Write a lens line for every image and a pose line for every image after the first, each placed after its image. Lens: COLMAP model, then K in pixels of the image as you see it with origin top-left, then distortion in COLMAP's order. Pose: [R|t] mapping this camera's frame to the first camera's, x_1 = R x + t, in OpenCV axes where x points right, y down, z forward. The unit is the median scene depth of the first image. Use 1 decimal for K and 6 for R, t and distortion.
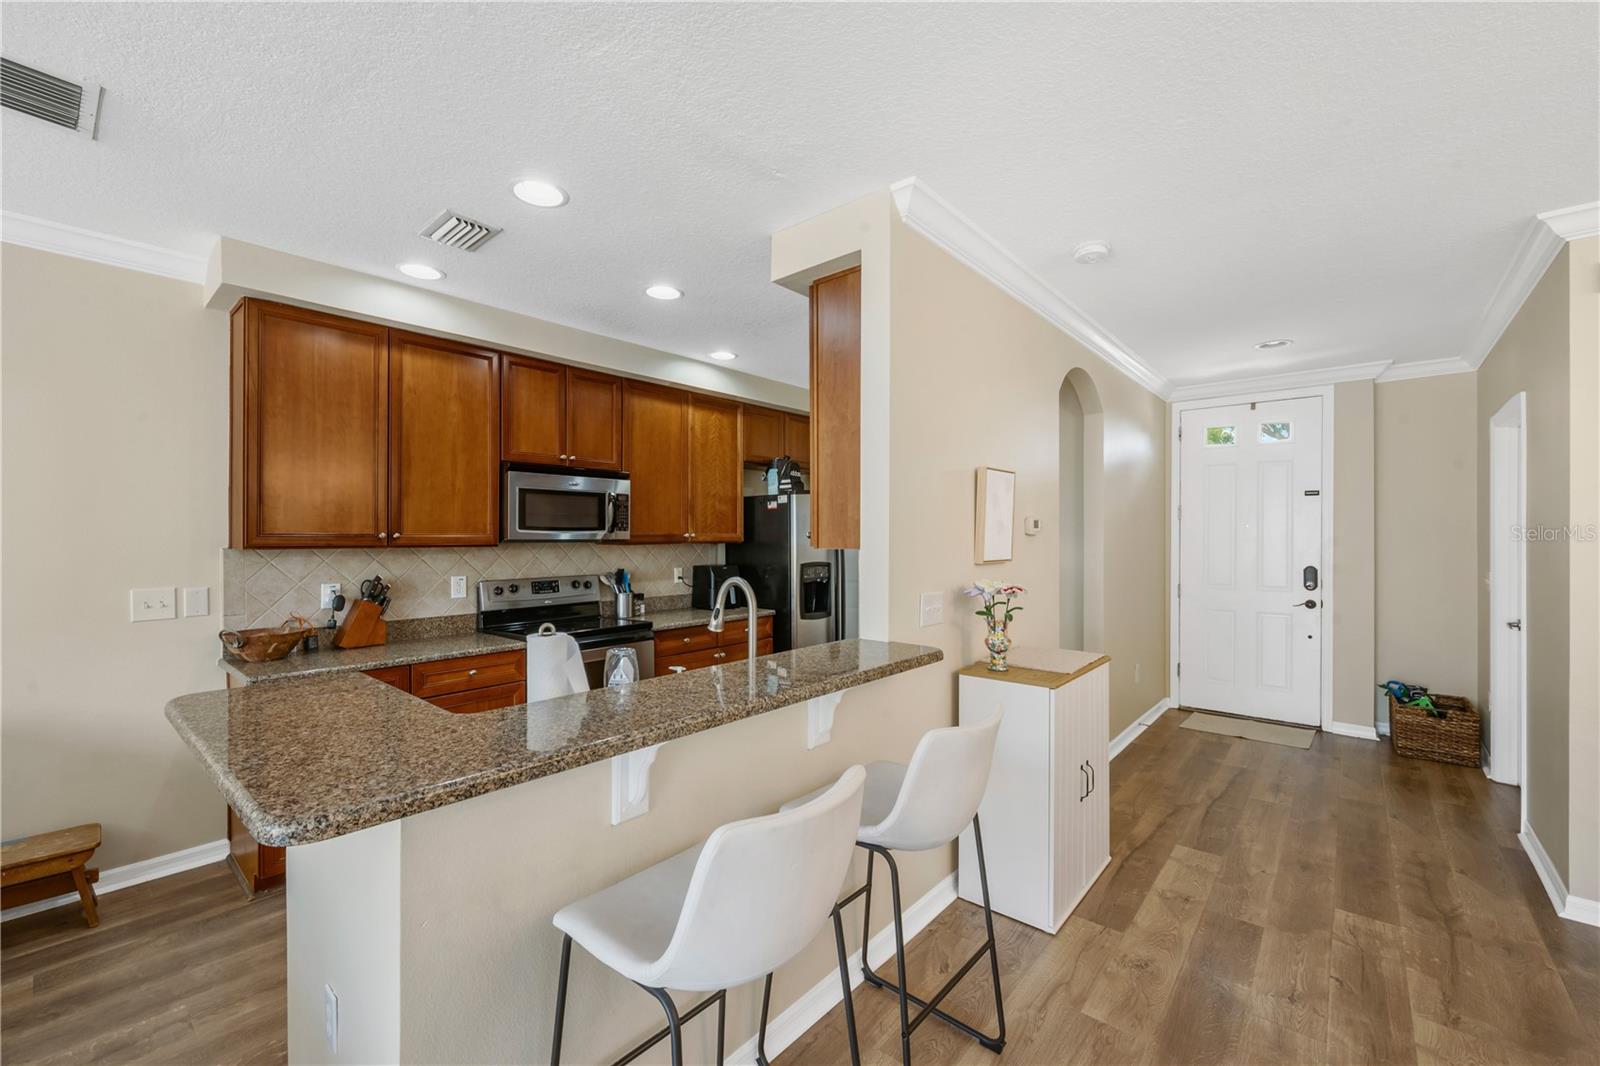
lens RADIAL K [[655.5, 0, 803.5], [0, 655.5, 535.4], [0, 0, 1]] dist [-0.002330, -0.000304]
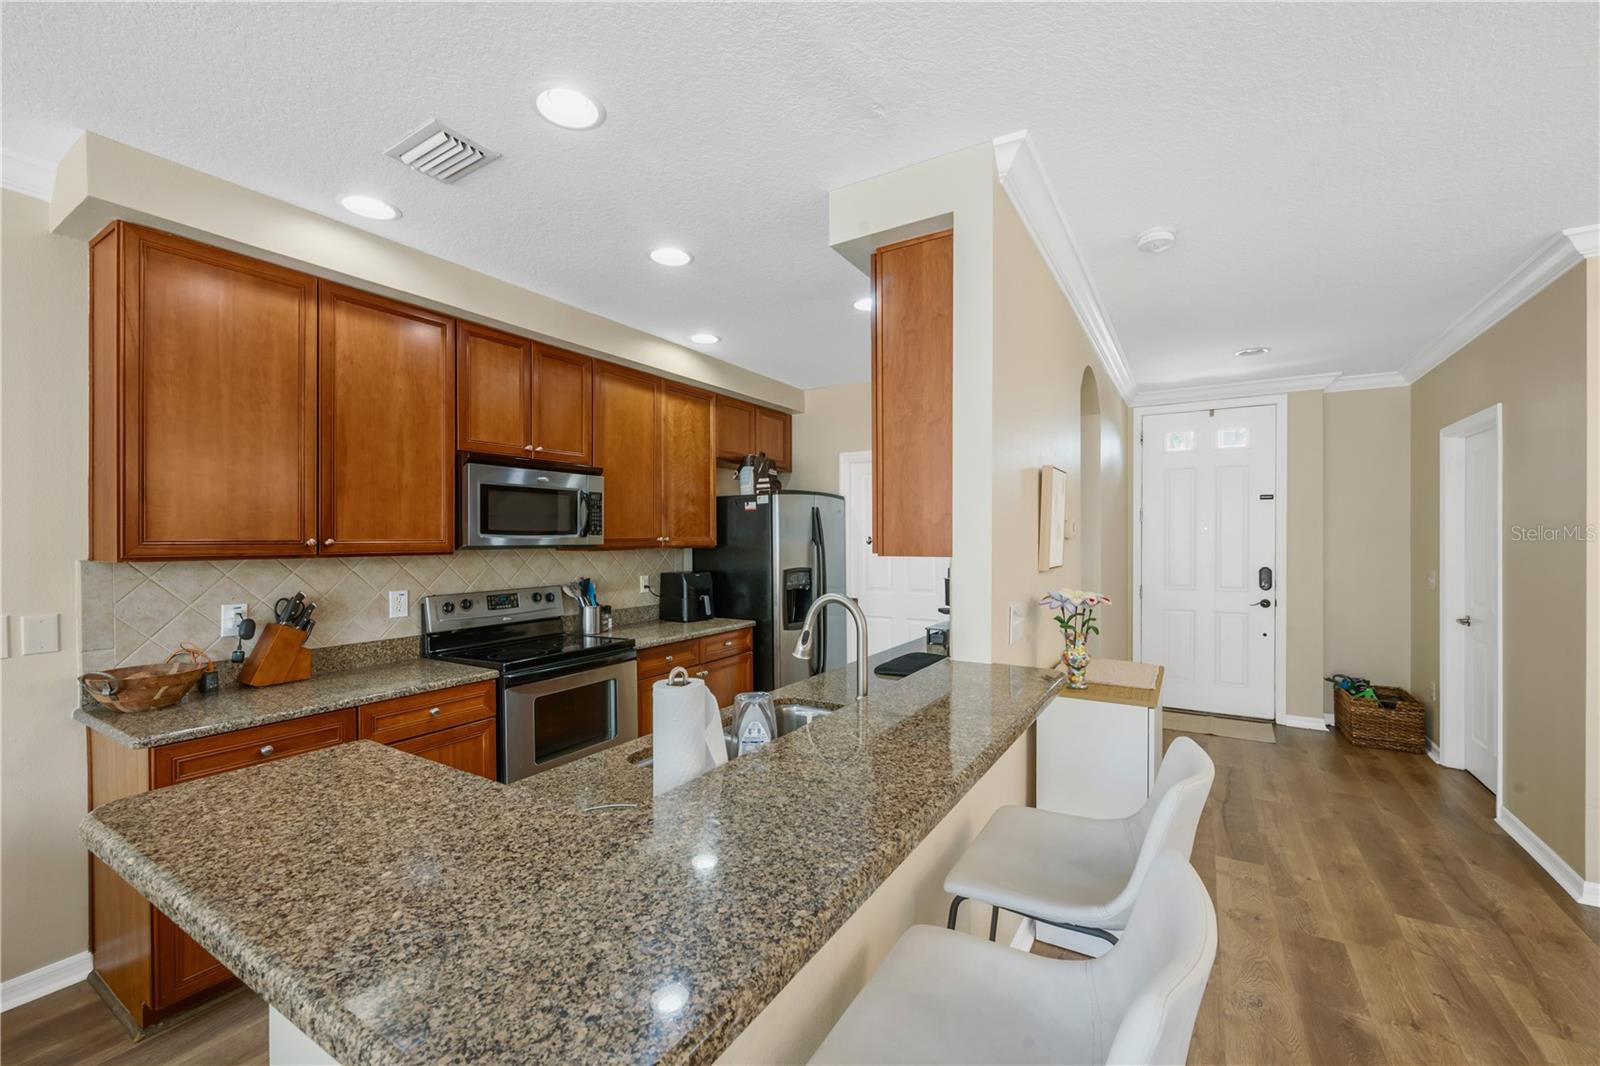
lens RADIAL K [[656.5, 0, 805.6], [0, 656.5, 538.6], [0, 0, 1]] dist [-0.003056, 0.000091]
pose [[0.987153, -0.002609, 0.159755, -0.162371], [0.002189, 0.999994, 0.002810, -0.004375], [-0.159761, -0.002424, 0.987153, 0.114831]]
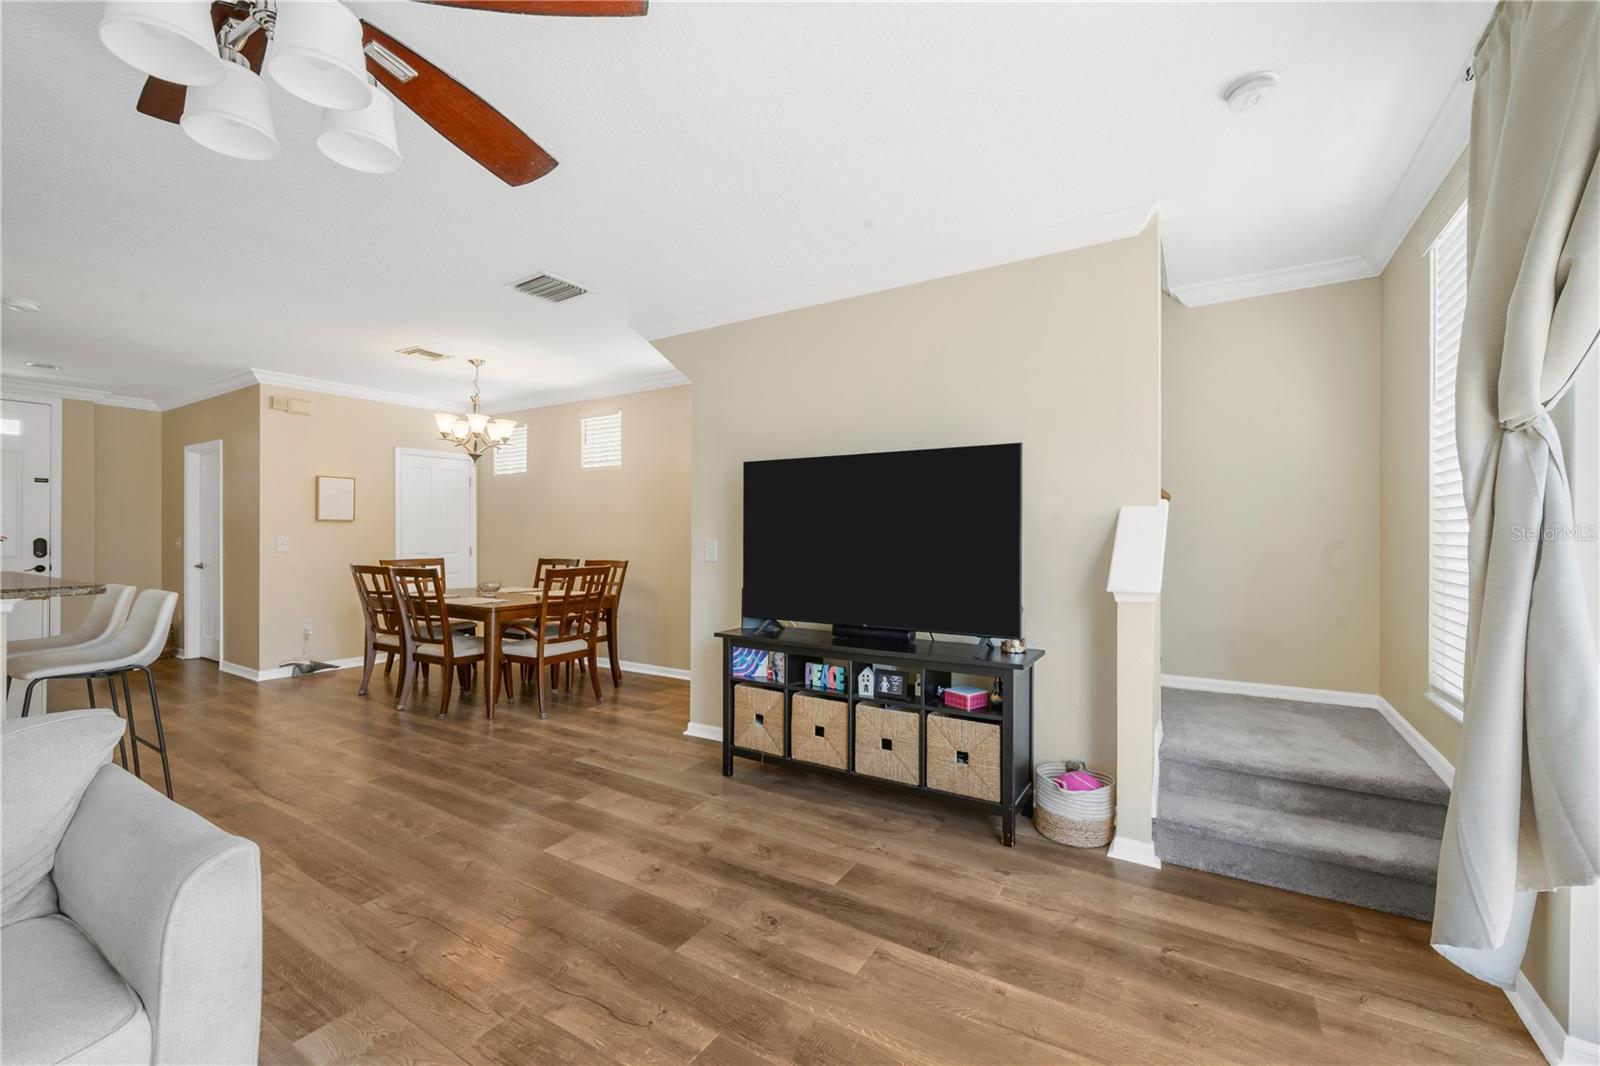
lens RADIAL K [[655.5, 0, 803.5], [0, 655.5, 535.4], [0, 0, 1]] dist [-0.002330, -0.000304]
pose [[-0.148904, -0.002827, 0.988848, -0.949182], [-0.002064, 0.999995, 0.002548, 0.048384], [-0.988850, -0.001662, -0.148909, -0.368917]]
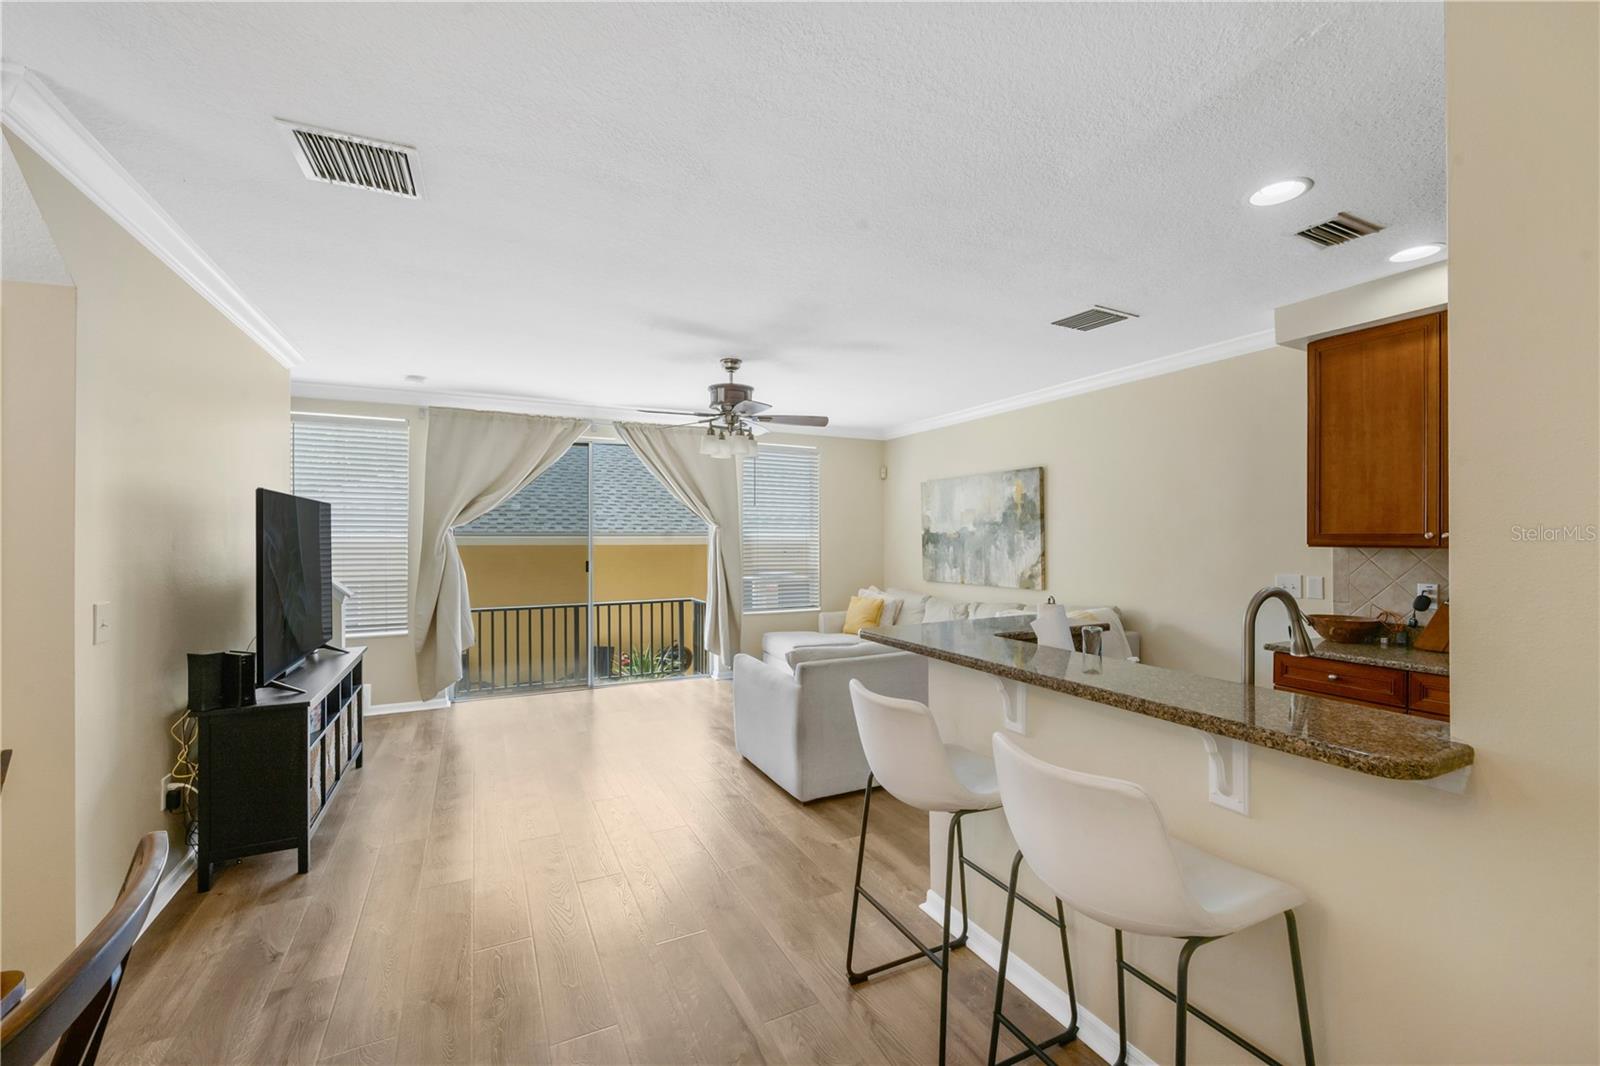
lens RADIAL K [[655.5, 0, 803.5], [0, 655.5, 535.4], [0, 0, 1]] dist [-0.002330, -0.000304]
pose [[-0.395349, -0.004286, -0.918521, 0.521461], [0.000298, 0.999988, -0.004794, 0.004459], [0.918531, -0.002169, -0.395343, 0.477899]]
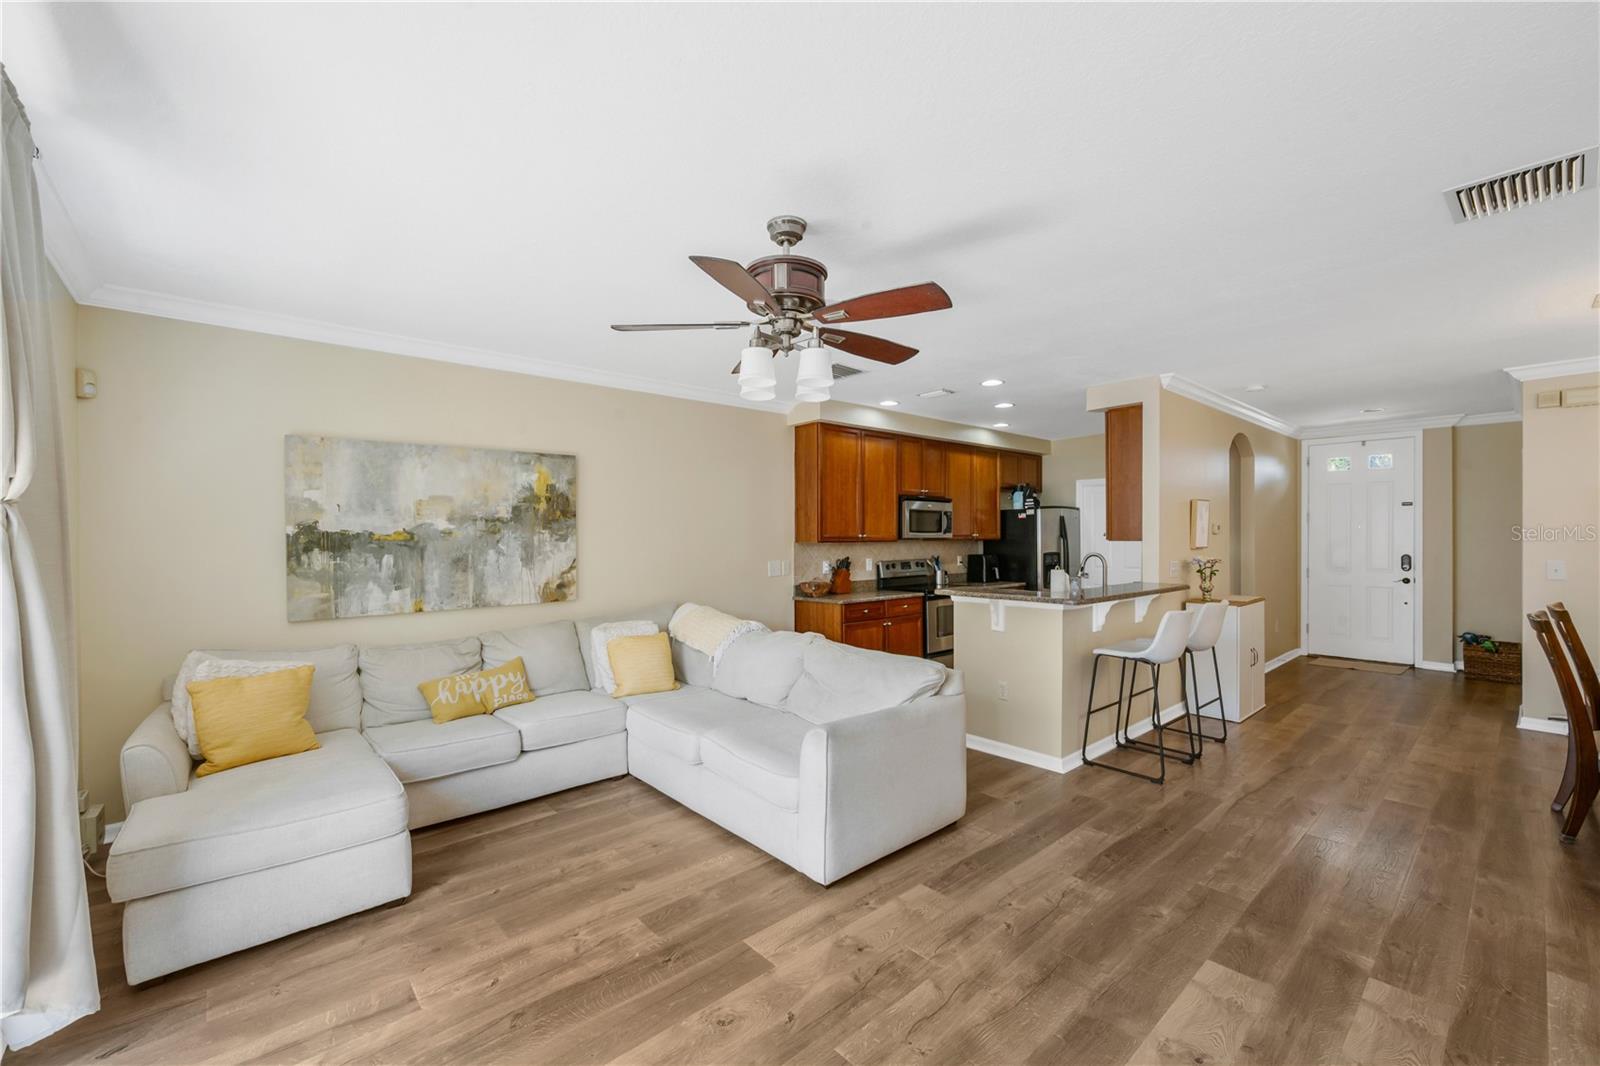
lens RADIAL K [[656.5, 0, 805.6], [0, 656.5, 538.6], [0, 0, 1]] dist [-0.003056, 0.000091]
pose [[0.990288, -0.004586, -0.138954, -0.470996], [0.005172, 0.999979, 0.003858, -0.000767], [0.138933, -0.004540, 0.990291, -0.857797]]
